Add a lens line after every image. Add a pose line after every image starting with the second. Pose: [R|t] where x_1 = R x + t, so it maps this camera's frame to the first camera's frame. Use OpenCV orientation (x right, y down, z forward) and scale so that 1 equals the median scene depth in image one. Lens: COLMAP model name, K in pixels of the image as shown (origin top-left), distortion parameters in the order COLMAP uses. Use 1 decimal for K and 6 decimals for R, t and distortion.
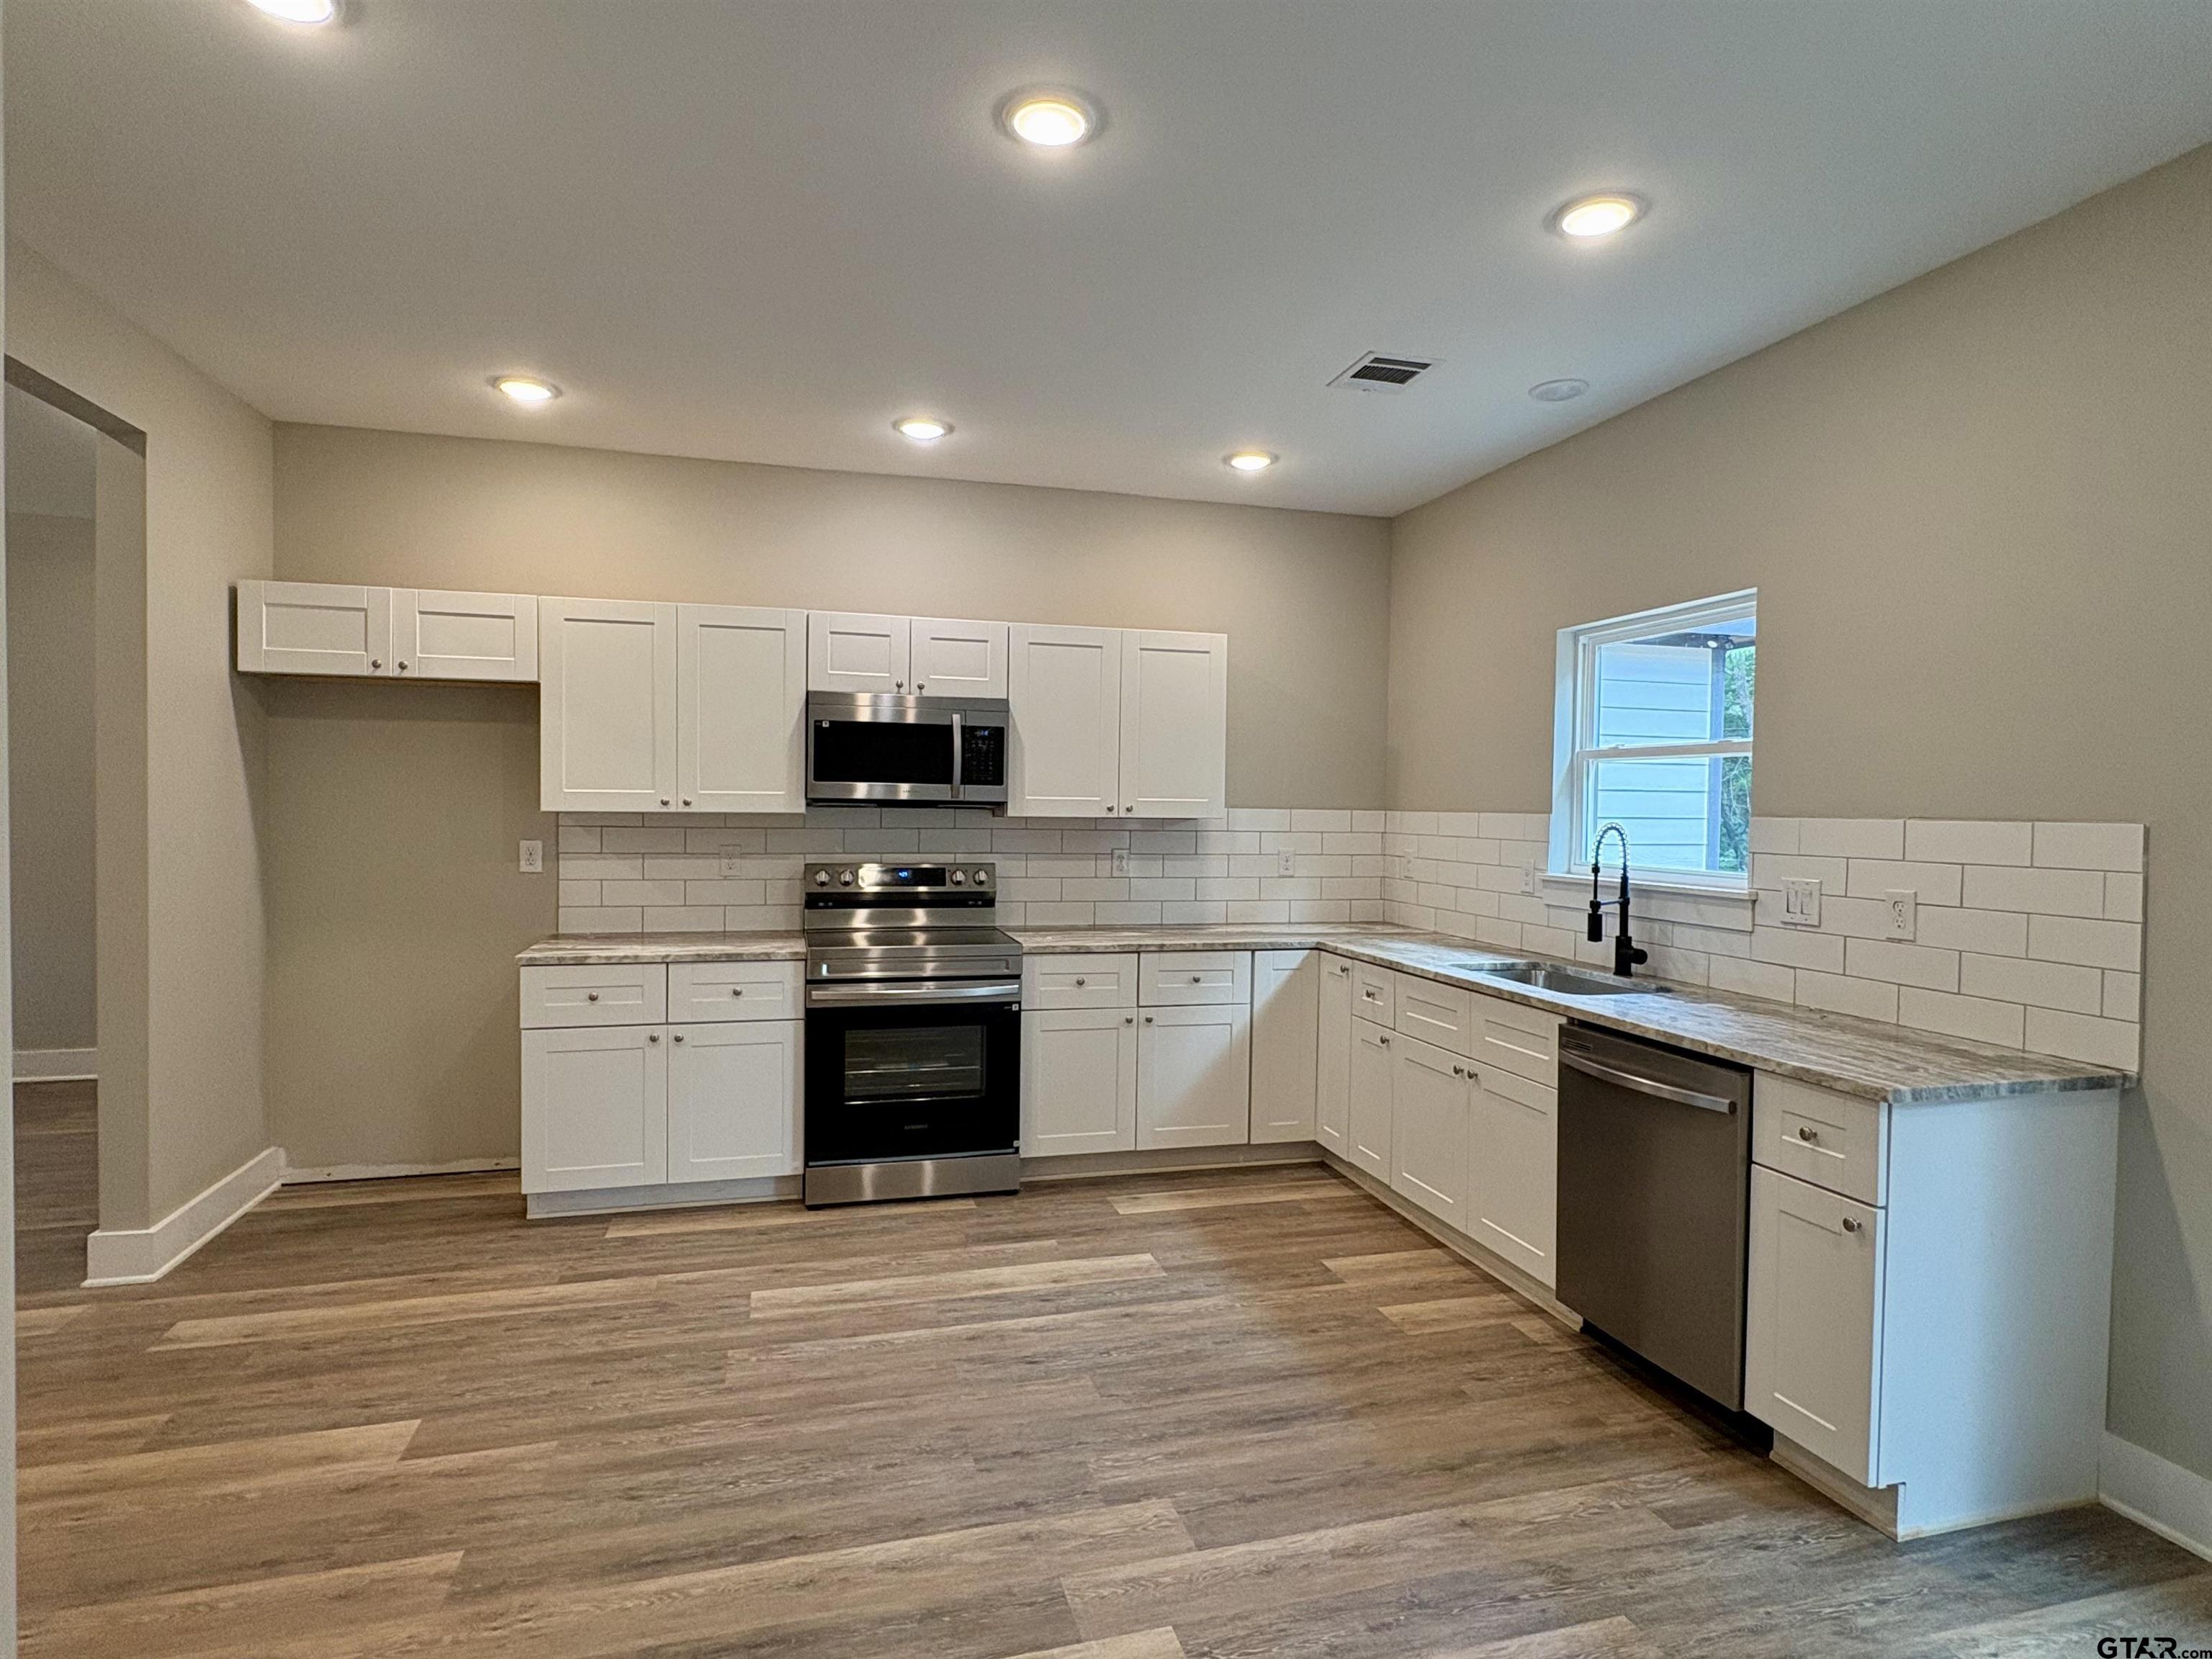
lens RADIAL K [[1153.0, 0, 1102.1], [0, 1153.0, 833.4], [0, 0, 1]] dist [0.002037, -0.000183]
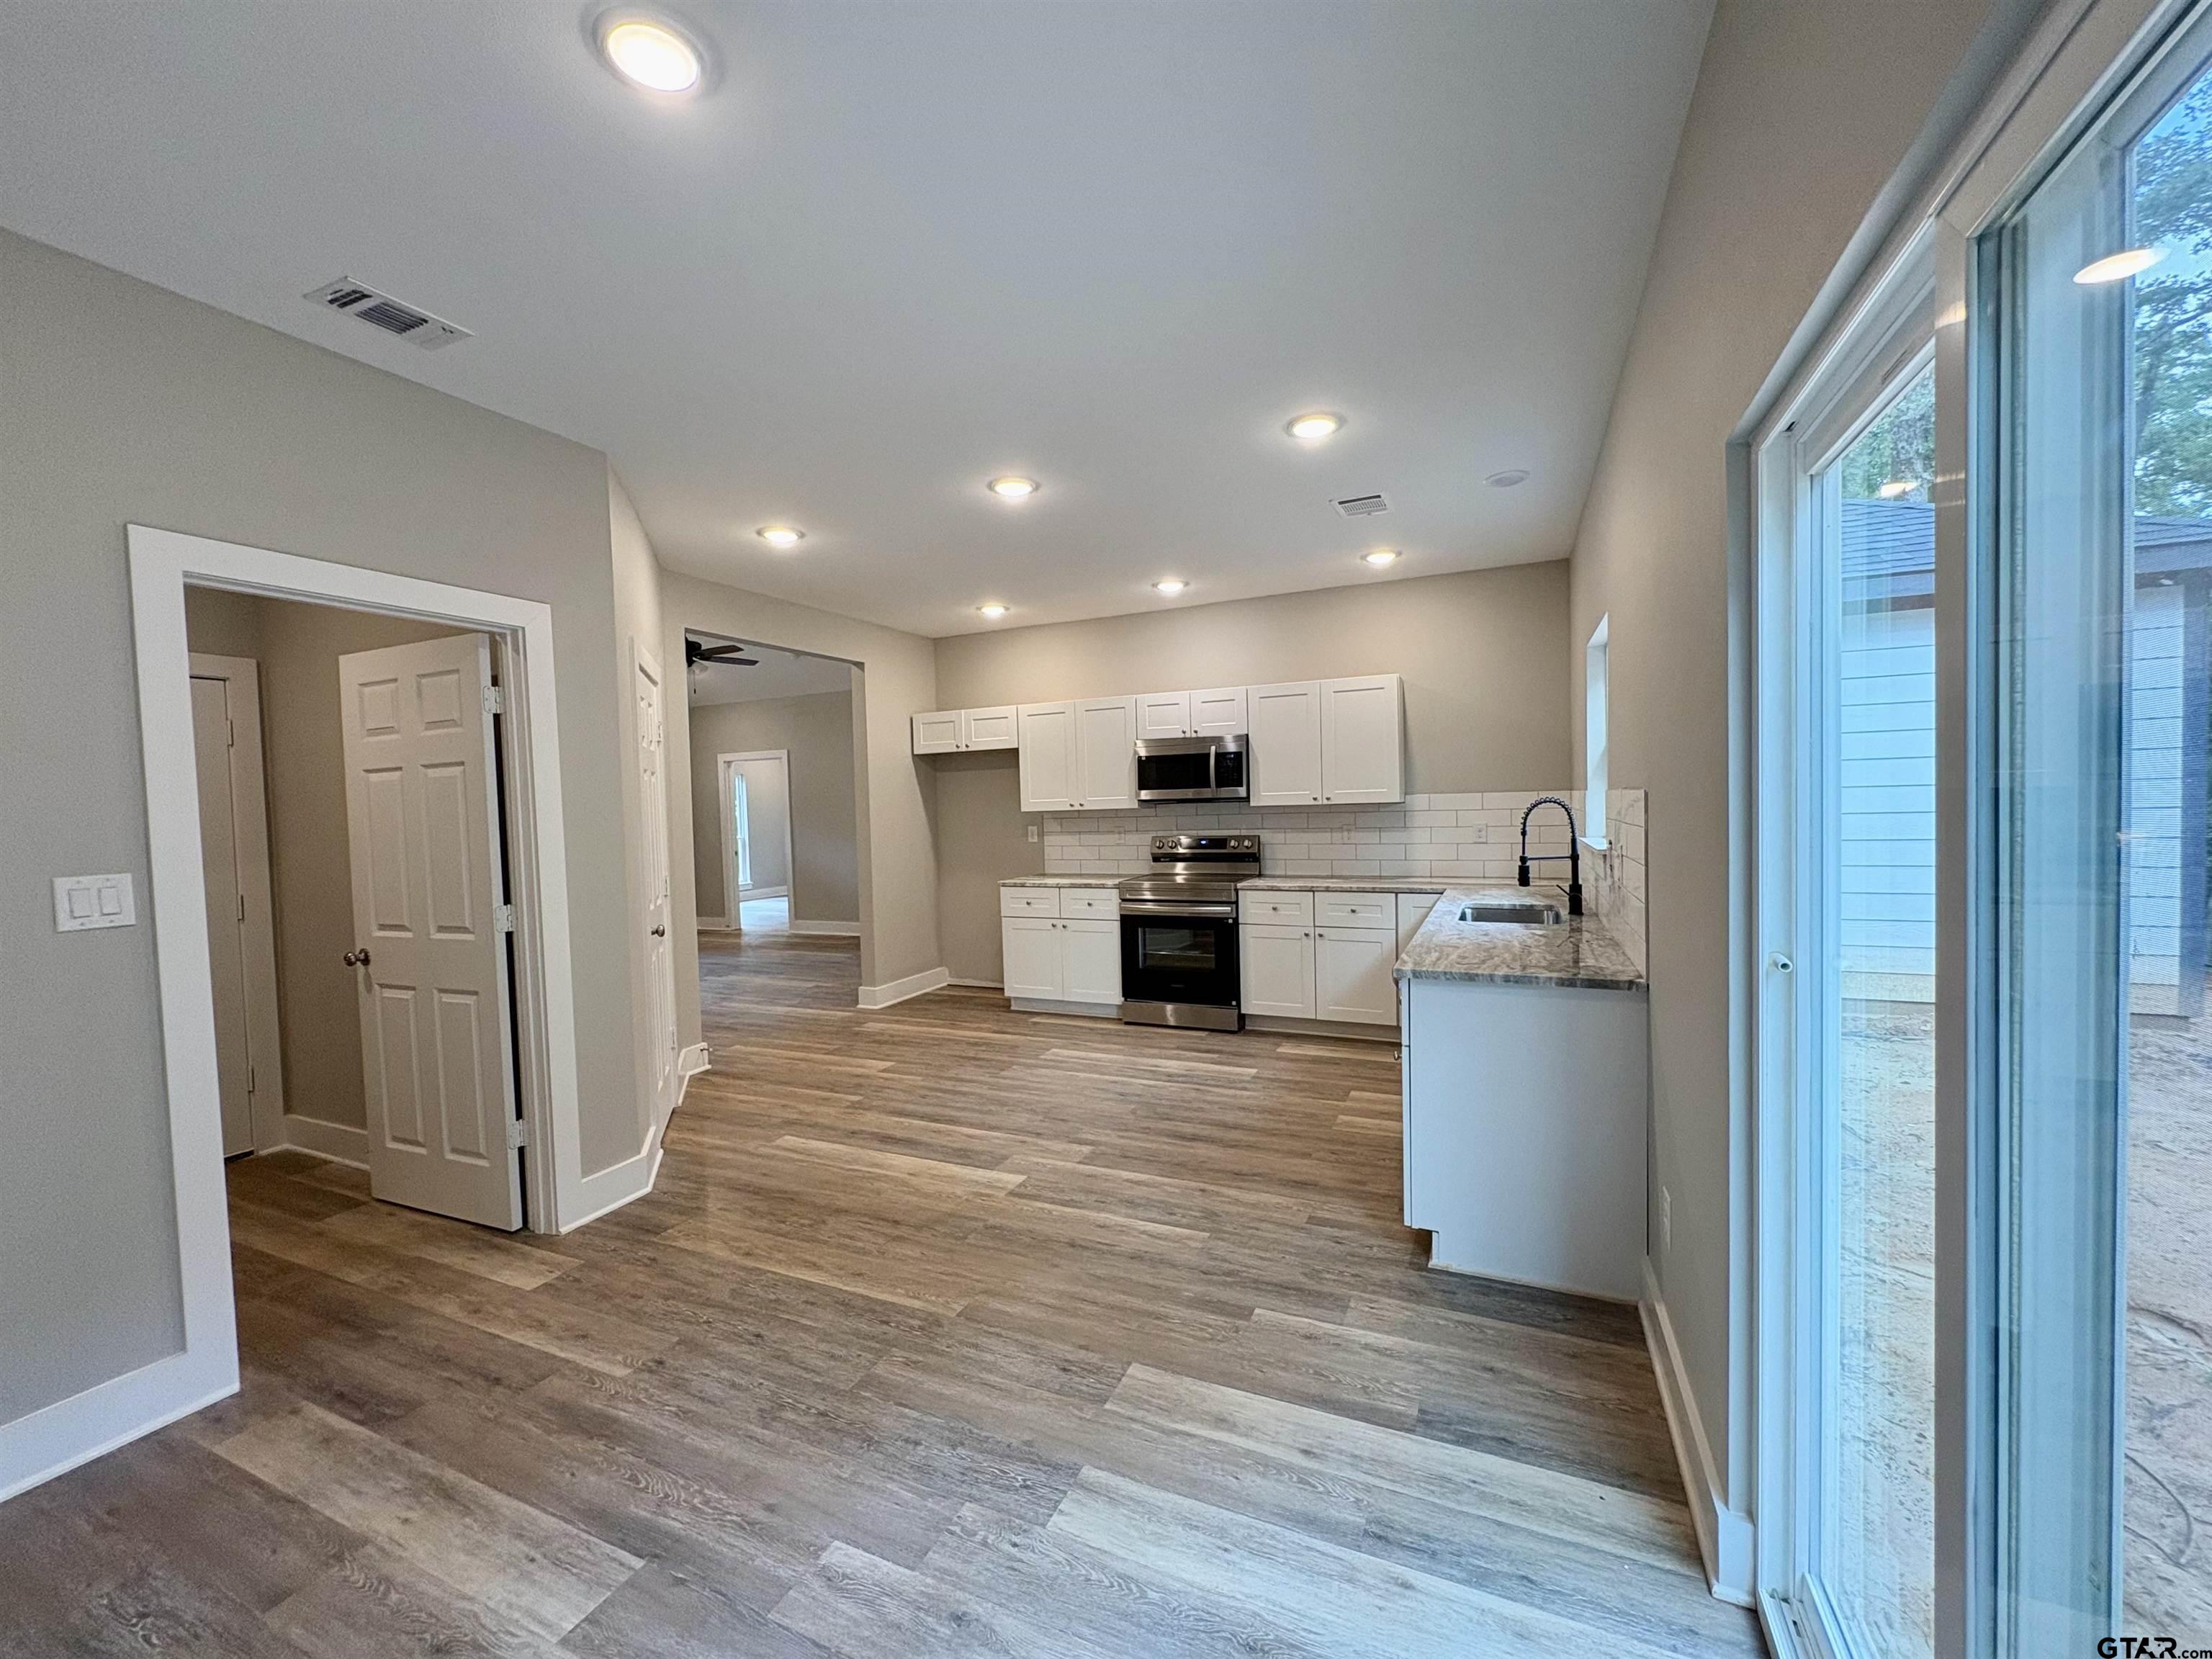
lens RADIAL K [[879.9, 0, 1106.0], [0, 879.9, 829.5], [0, 0, 1]] dist [-0.000794, -0.000064]
pose [[0.765559, -0.015960, -0.643168, 0.775284], [0.023858, 0.999709, 0.003591, 0.012461], [0.642923, -0.018094, 0.765717, -0.110399]]
